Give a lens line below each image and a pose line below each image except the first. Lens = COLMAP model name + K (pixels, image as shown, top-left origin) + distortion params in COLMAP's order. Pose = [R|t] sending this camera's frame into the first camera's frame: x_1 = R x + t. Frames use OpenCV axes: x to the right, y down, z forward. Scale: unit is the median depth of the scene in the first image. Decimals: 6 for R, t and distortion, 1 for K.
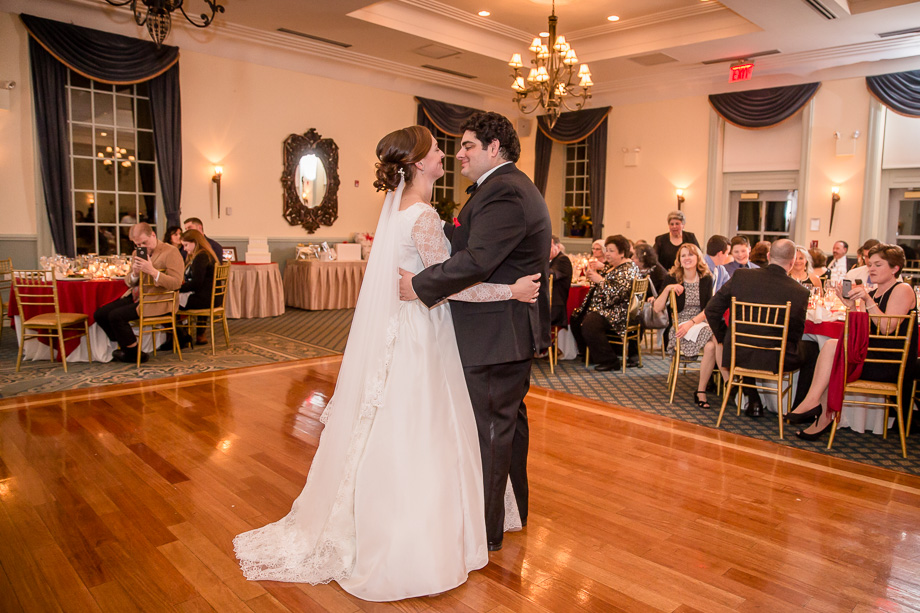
lens RADIAL K [[659.4, 0, 494.8], [0, 659.4, 305.1], [0, 0, 1]] dist [-0.115172, 0.088202]
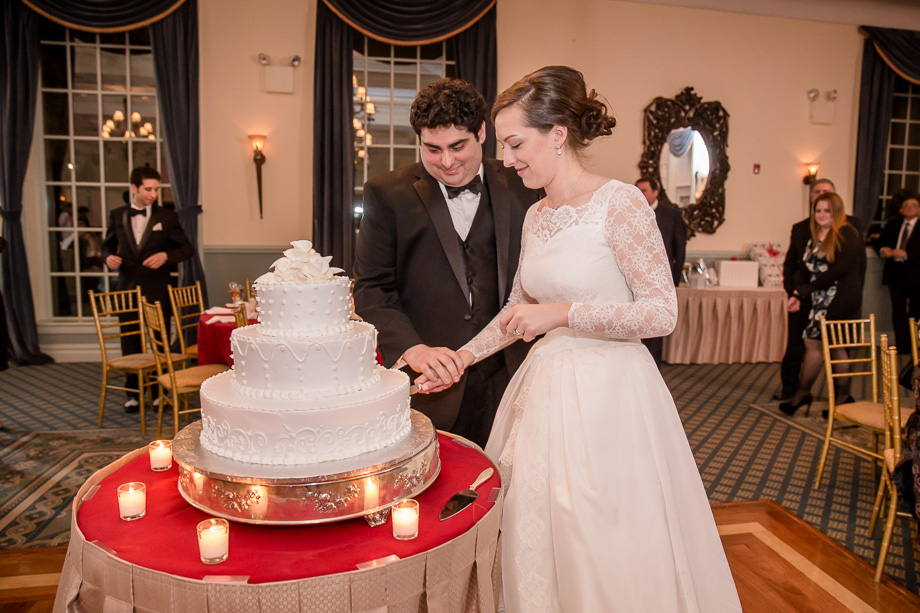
lens RADIAL K [[659.4, 0, 494.8], [0, 659.4, 305.1], [0, 0, 1]] dist [-0.115172, 0.088202]
pose [[0.817788, 0.054831, -0.572901, -0.061579], [-0.059338, 0.998179, 0.010831, -0.053389], [0.572452, 0.025138, 0.819553, 0.416325]]
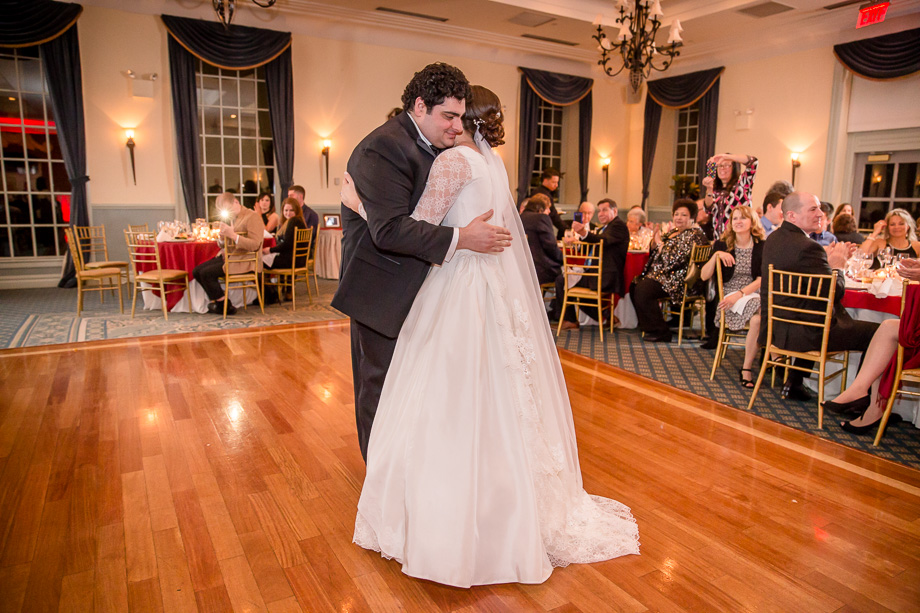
lens RADIAL K [[622.8, 0, 469.5], [0, 622.8, 310.1], [0, 0, 1]] dist [-0.105988, 0.077313]
pose [[0.963187, 0.037361, -0.266224, 0.099964], [-0.021972, 0.997923, 0.060549, 0.004367], [0.267933, -0.052471, 0.962008, 0.048304]]
